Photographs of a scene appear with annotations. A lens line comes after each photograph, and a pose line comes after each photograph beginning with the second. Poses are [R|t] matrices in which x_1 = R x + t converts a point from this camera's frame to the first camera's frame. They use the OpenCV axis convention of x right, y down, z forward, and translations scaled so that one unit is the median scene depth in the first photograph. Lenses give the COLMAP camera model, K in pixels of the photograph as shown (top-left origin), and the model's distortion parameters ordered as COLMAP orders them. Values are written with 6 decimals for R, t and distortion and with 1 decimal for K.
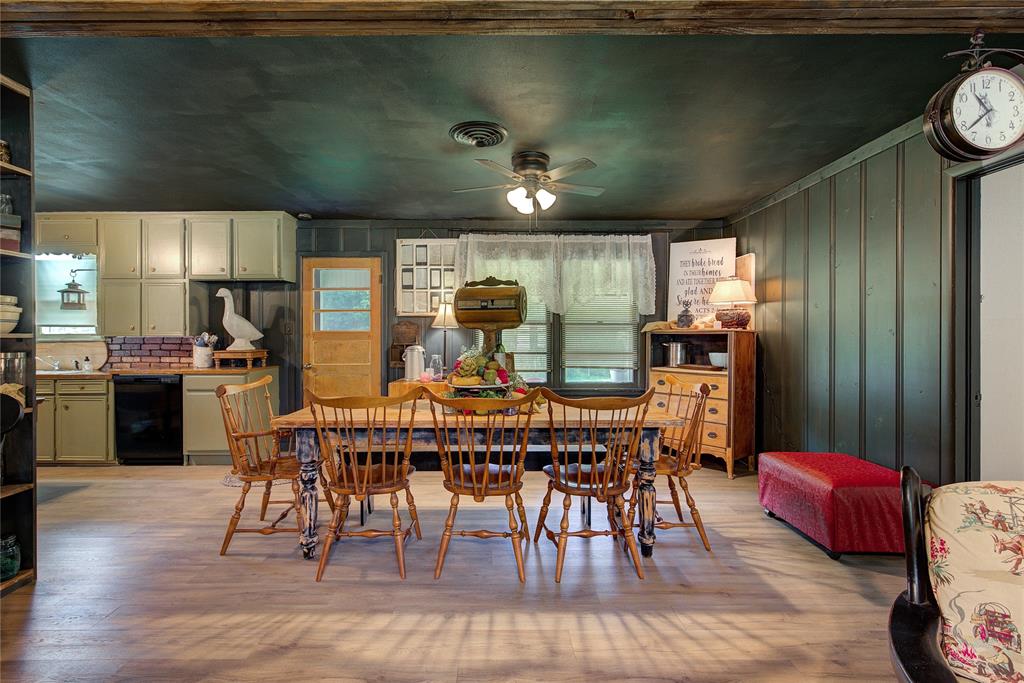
lens RADIAL K [[465.9, 0, 499.7], [0, 465.9, 344.1], [0, 0, 1]] dist [-0.001298, 0.000343]
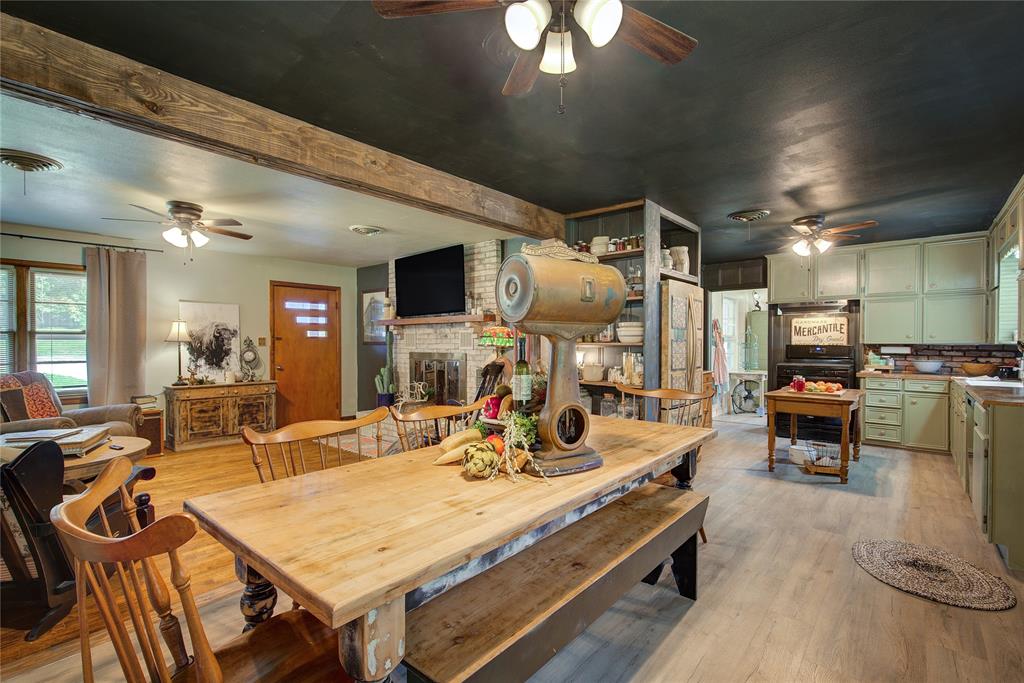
lens RADIAL K [[465.9, 0, 513.6], [0, 465.9, 345.8], [0, 0, 1]] dist [-0.001298, 0.000343]
pose [[-0.652519, 0.007626, -0.757734, 0.285877], [-0.010965, 0.999750, 0.019505, -0.019208], [0.757693, 0.021036, -0.652272, 0.858072]]
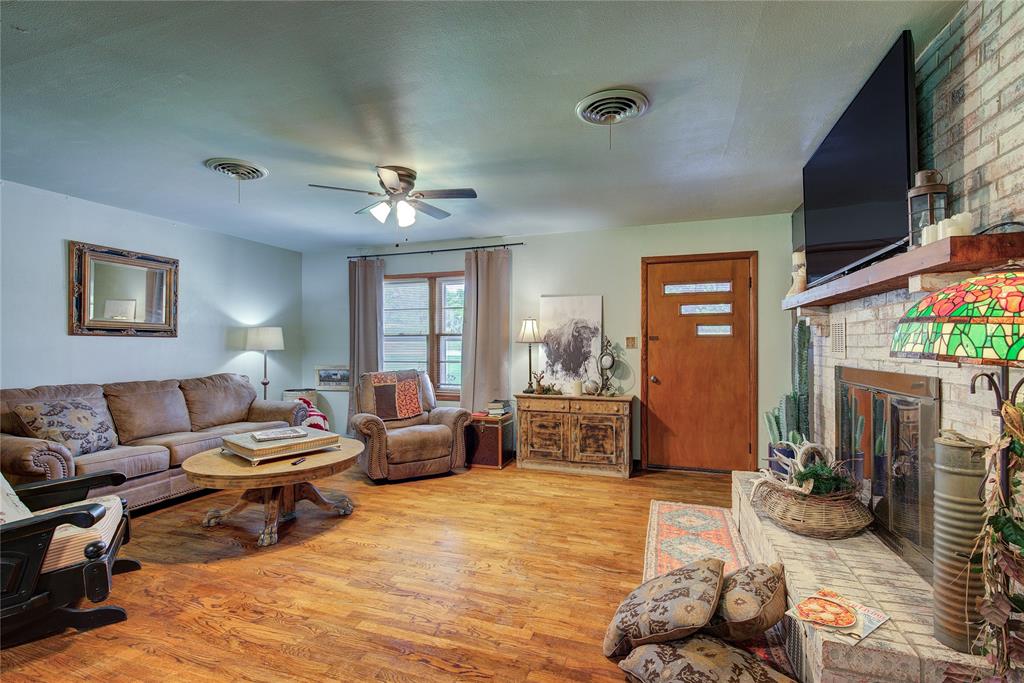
lens RADIAL K [[465.9, 0, 515.6], [0, 465.9, 345.5], [0, 0, 1]] dist [-0.001298, 0.000343]
pose [[-0.949696, 0.000999, 0.313171, -0.354054], [0.008073, 0.999741, 0.021290, -0.013212], [-0.313068, 0.022748, -0.949458, 0.436069]]
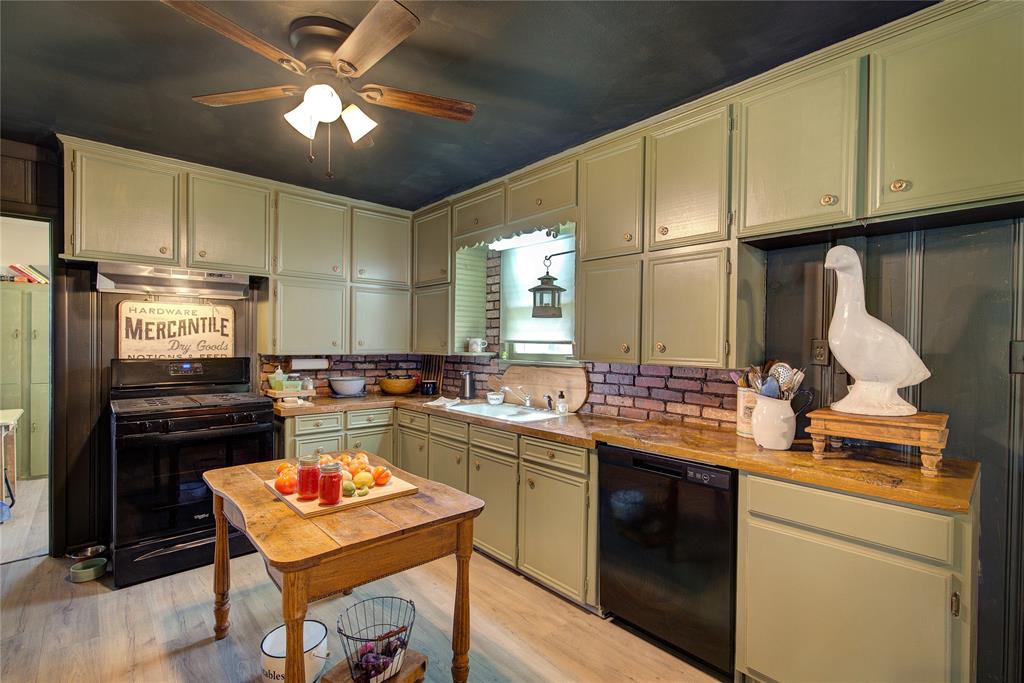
lens RADIAL K [[465.9, 0, 527.0], [0, 465.9, 344.5], [0, 0, 1]] dist [-0.001298, 0.000343]
pose [[0.692434, 0.012503, -0.721373, -0.476735], [-0.021863, 0.999754, -0.003658, -0.033278], [0.721150, 0.018304, 0.692537, 0.542911]]
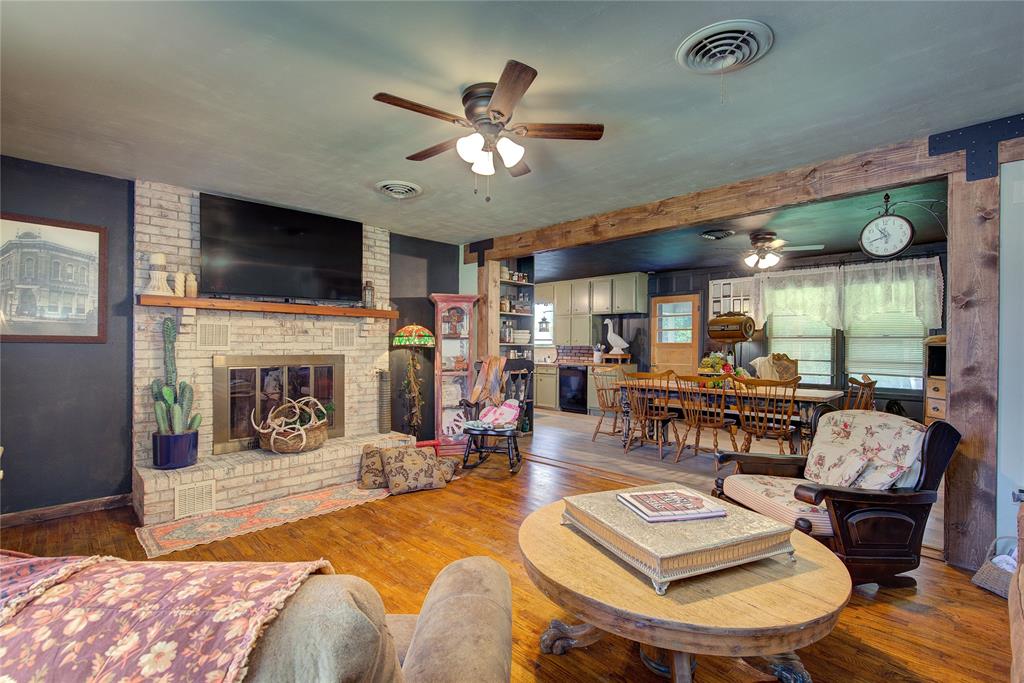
lens RADIAL K [[465.9, 0, 517.0], [0, 465.9, 347.6], [0, 0, 1]] dist [-0.001298, 0.000343]
pose [[0.711683, 0.008782, -0.702446, 0.396394], [-0.020264, 0.999762, -0.008031, 0.011316], [0.702208, 0.019950, 0.711692, -0.491377]]
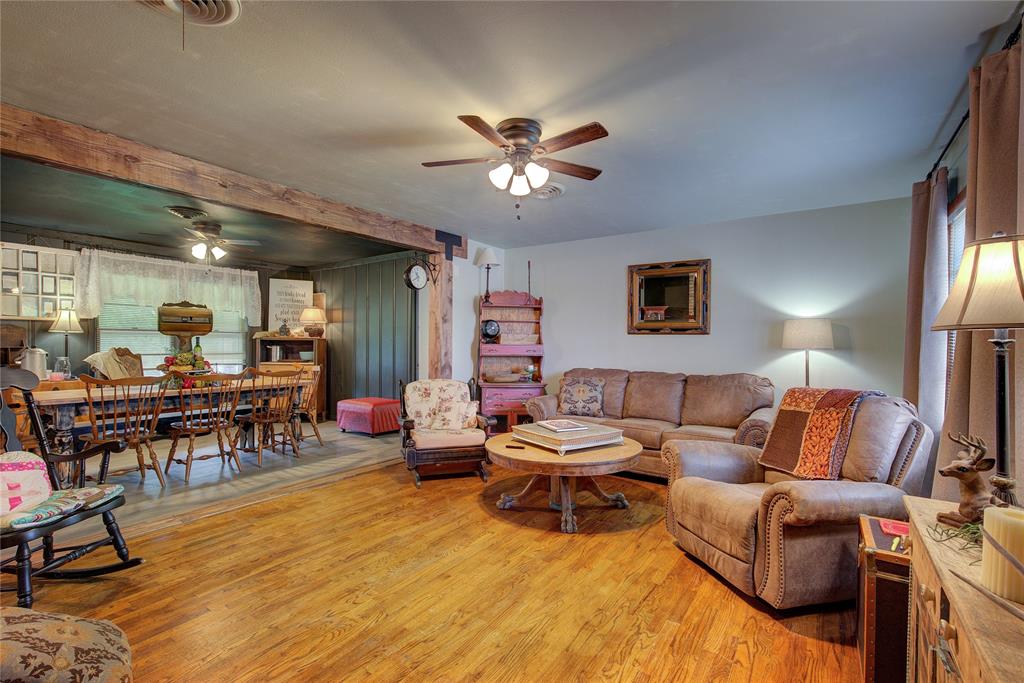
lens RADIAL K [[465.9, 0, 516.3], [0, 465.9, 346.6], [0, 0, 1]] dist [-0.001298, 0.000343]
pose [[0.552858, -0.000977, 0.833275, -0.446276], [0.007979, 0.999960, -0.004121, 0.011810], [-0.833237, 0.008927, 0.552844, -0.478182]]
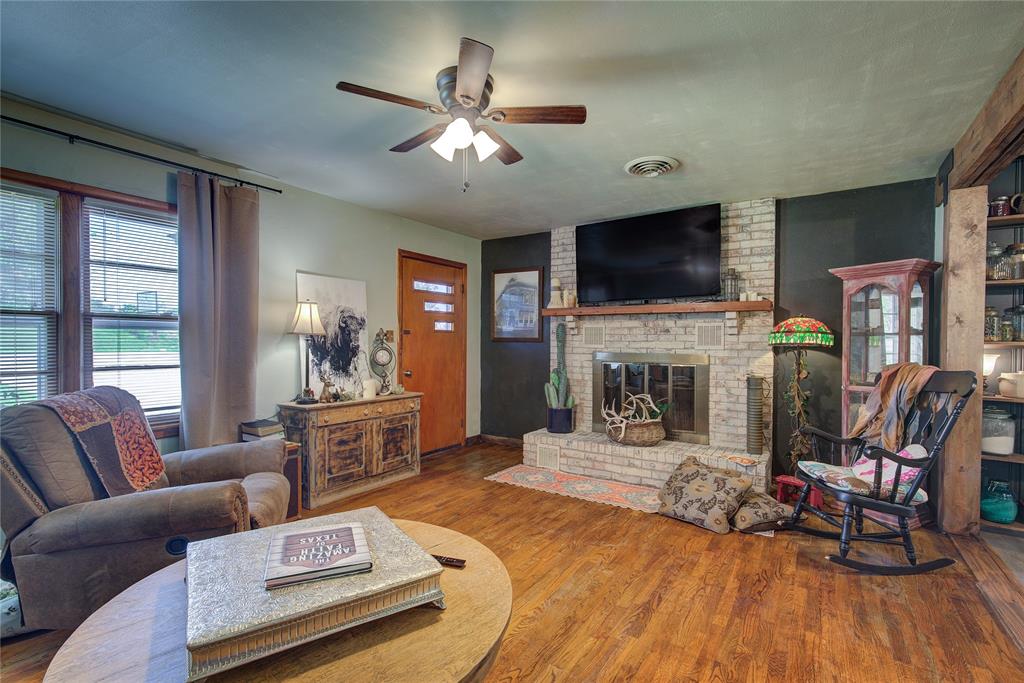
lens RADIAL K [[465.9, 0, 512.6], [0, 465.9, 347.2], [0, 0, 1]] dist [-0.001298, 0.000343]
pose [[-0.547348, 0.009314, -0.836854, 0.394571], [-0.021773, 0.999441, 0.025364, -0.003212], [0.836622, 0.032104, -0.546839, 0.133035]]
